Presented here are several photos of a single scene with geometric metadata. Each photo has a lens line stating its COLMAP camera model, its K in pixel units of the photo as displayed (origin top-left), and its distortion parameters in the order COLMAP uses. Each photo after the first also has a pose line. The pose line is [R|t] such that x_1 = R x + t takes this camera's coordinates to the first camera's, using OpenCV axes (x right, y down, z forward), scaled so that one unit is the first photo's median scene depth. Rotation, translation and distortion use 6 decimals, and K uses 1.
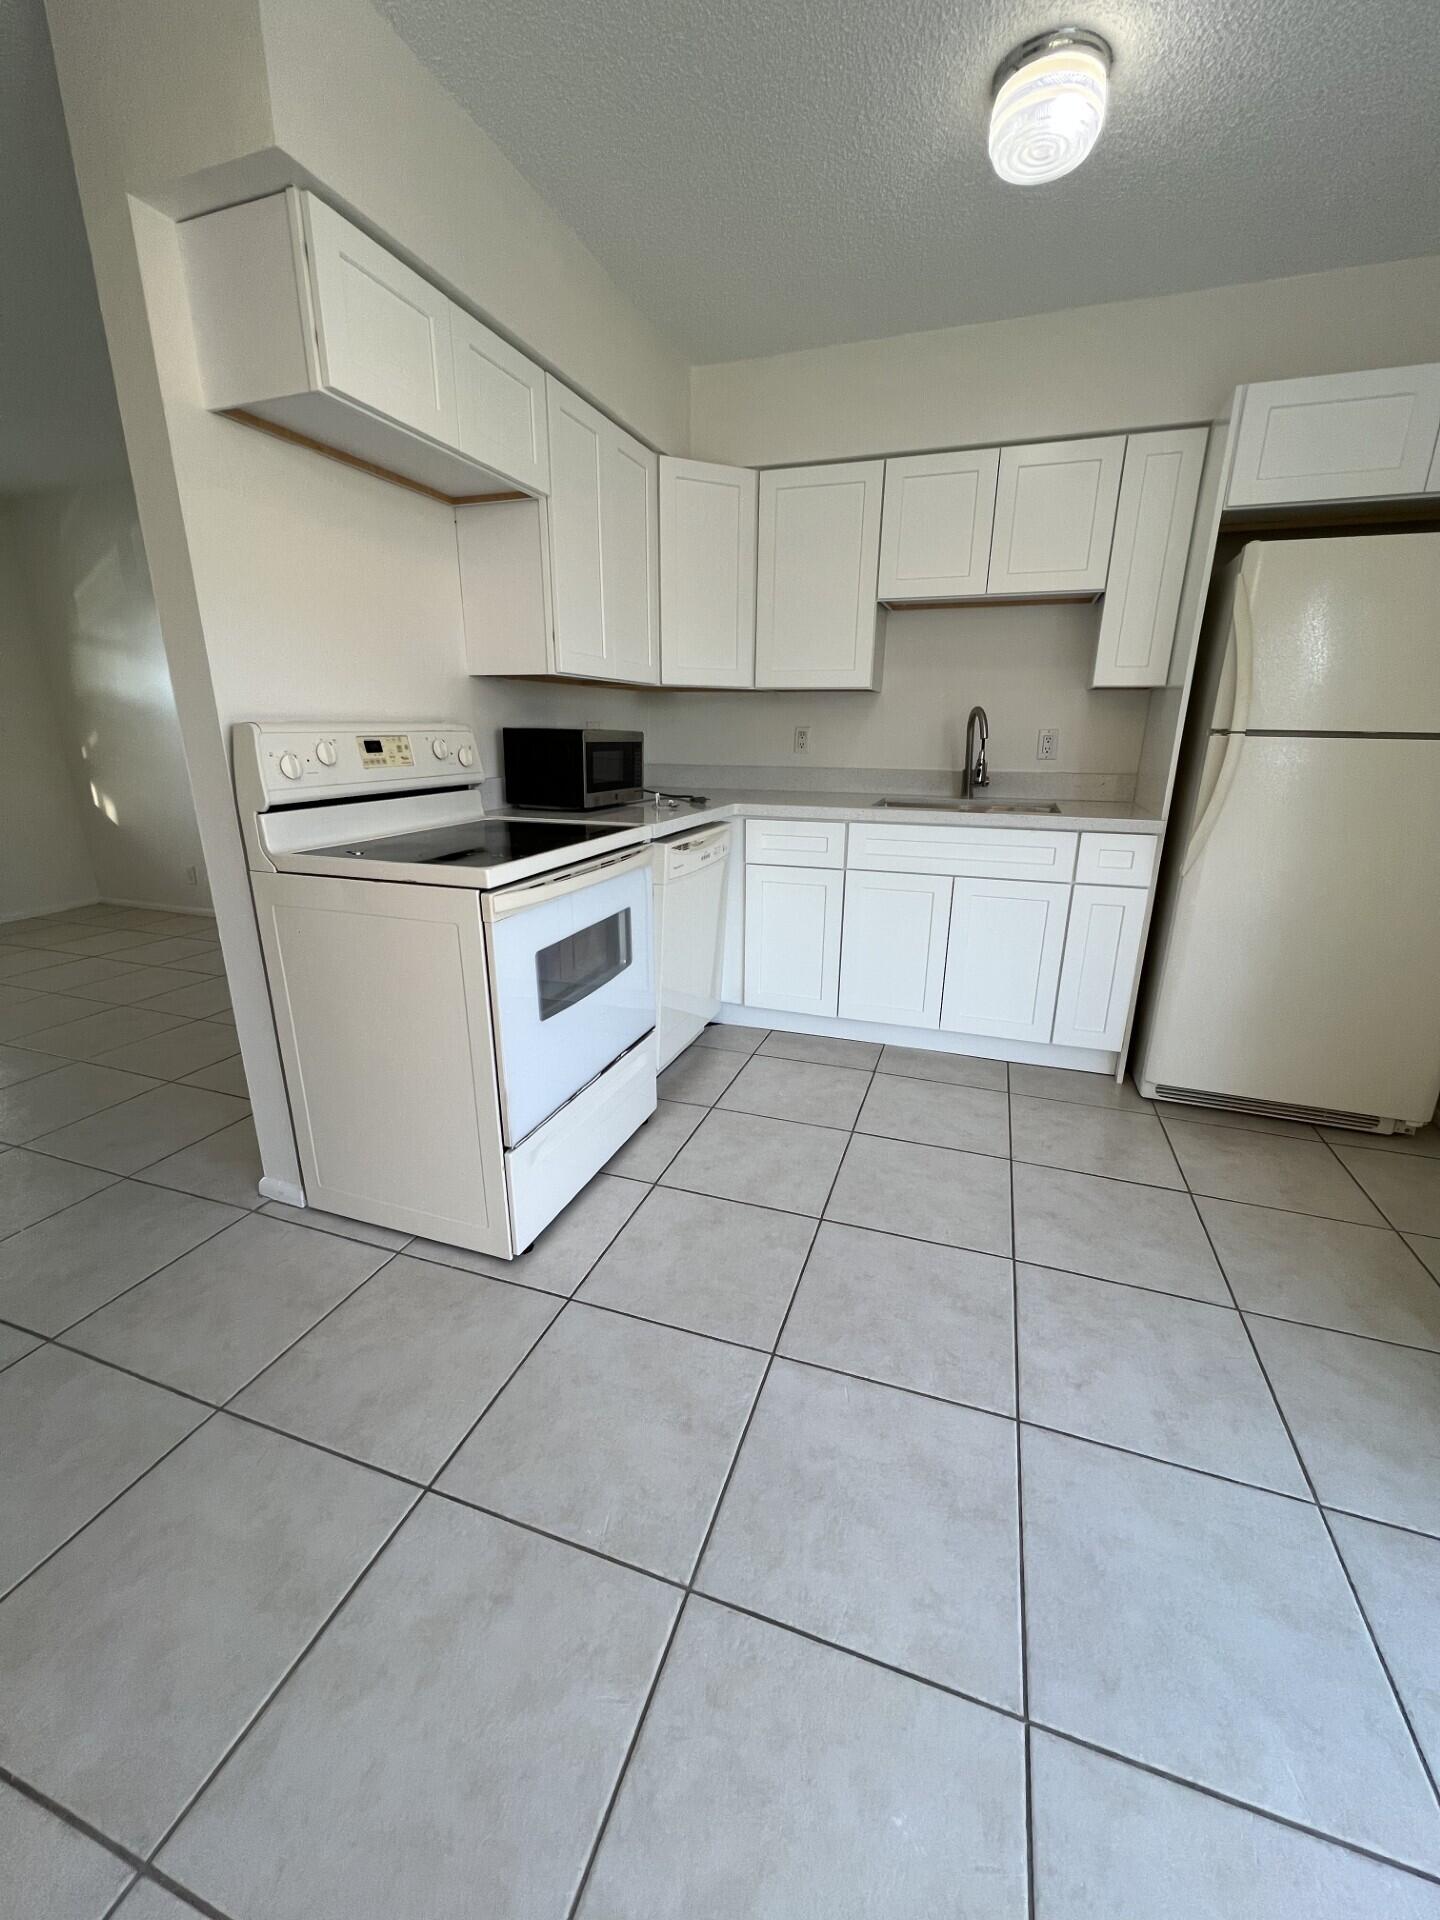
lens RADIAL K [[763.6, 0, 726.4], [0, 763.6, 959.2], [0, 0, 1]] dist [-0.004253, 0.000282]
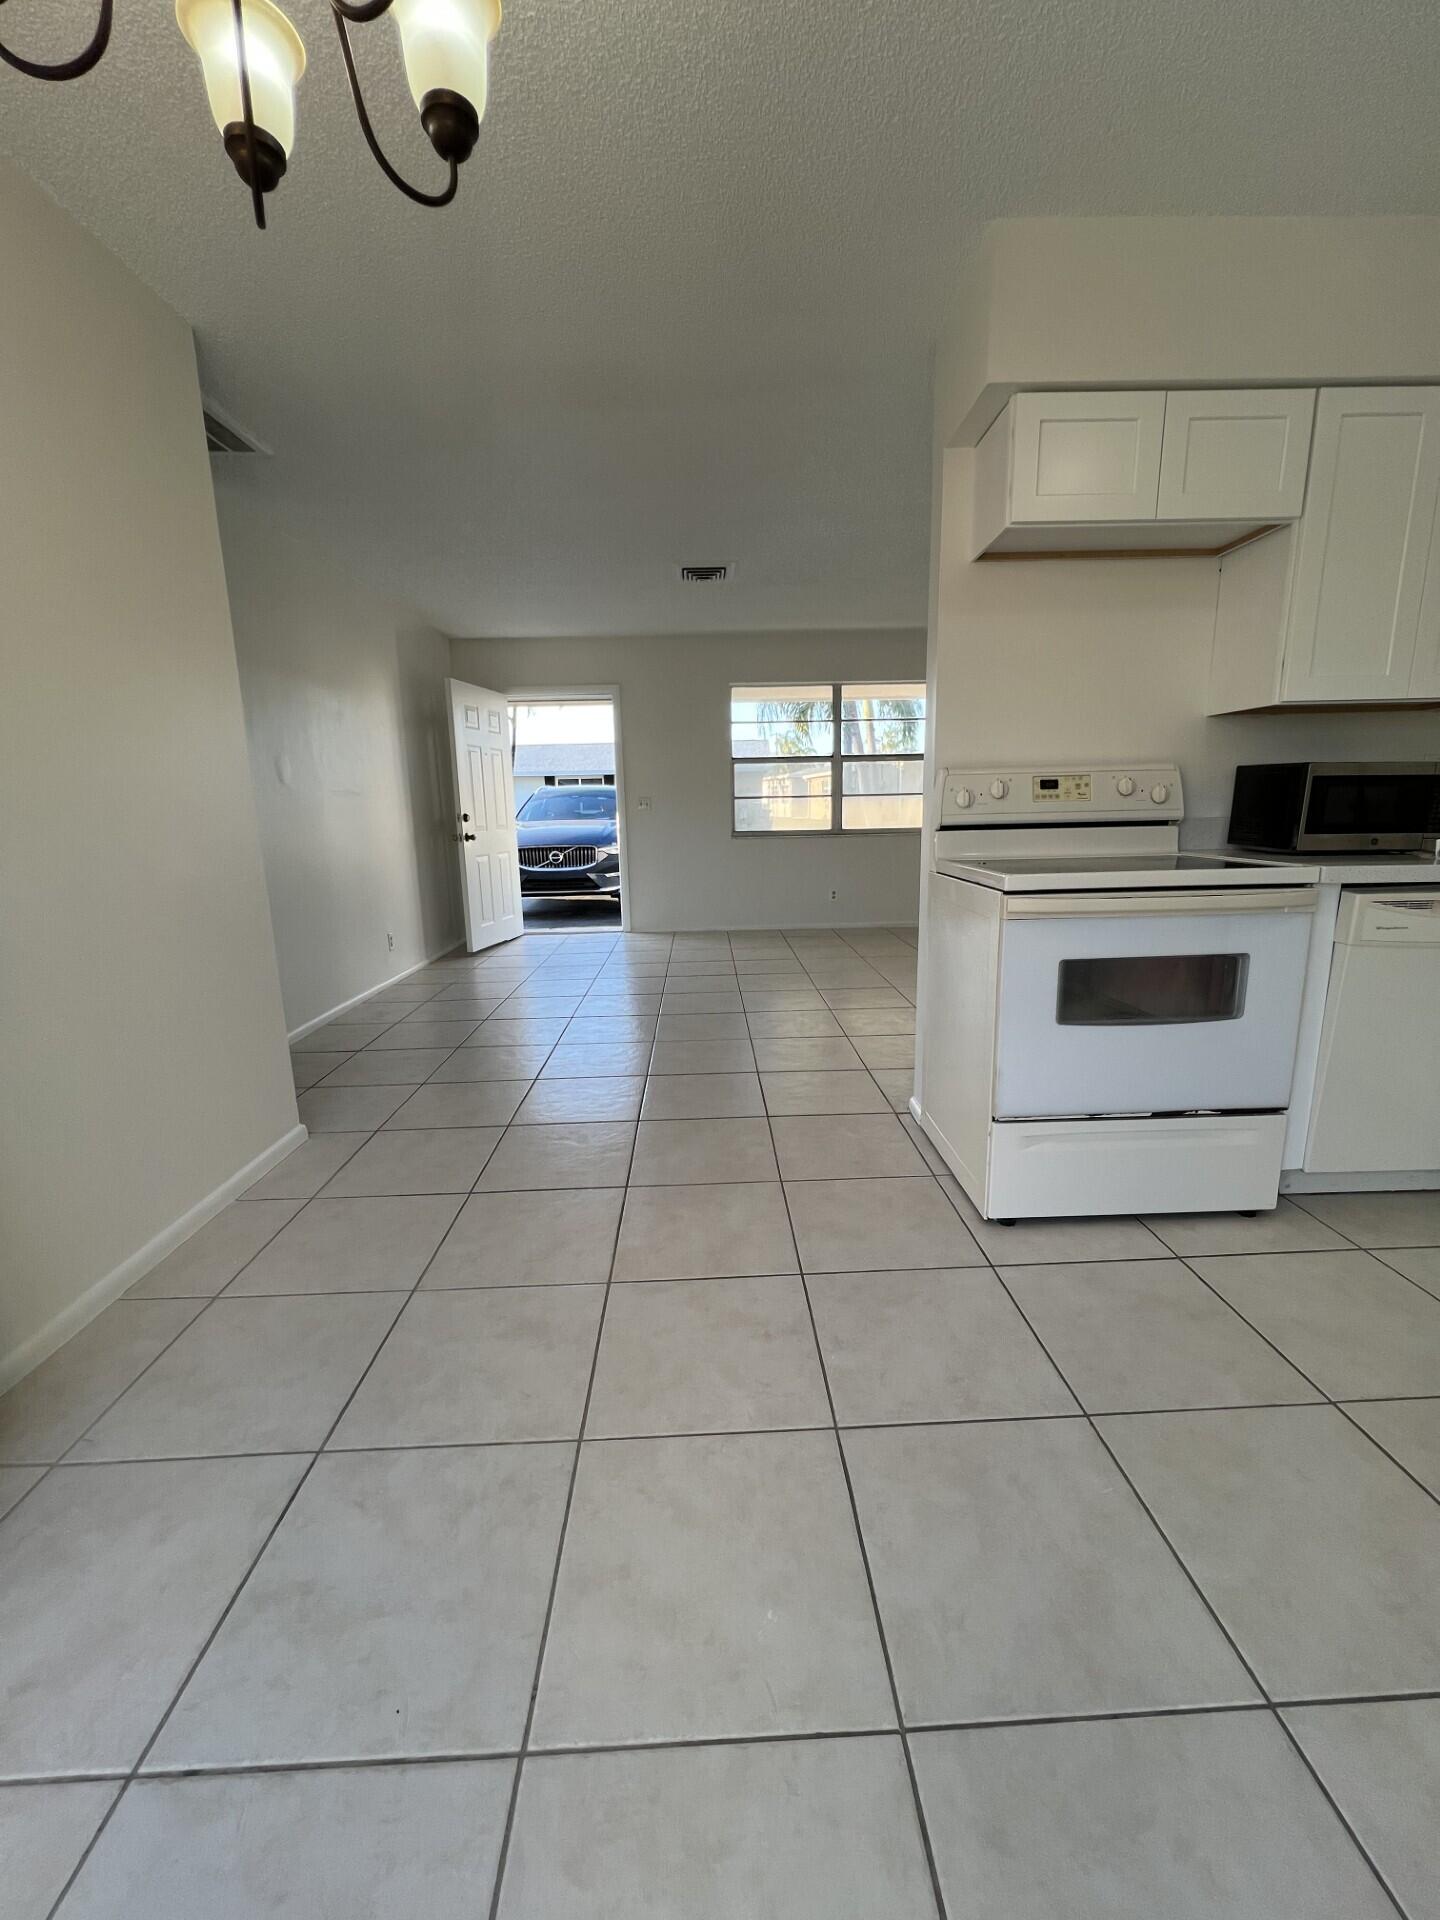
lens RADIAL K [[763.6, 0, 720.6], [0, 763.6, 957.7], [0, 0, 1]] dist [-0.004253, 0.000282]
pose [[0.354790, 0.173655, -0.918677, 0.510926], [-0.249085, 0.964643, 0.086148, 0.013828], [0.901155, 0.198264, 0.385500, 0.111064]]
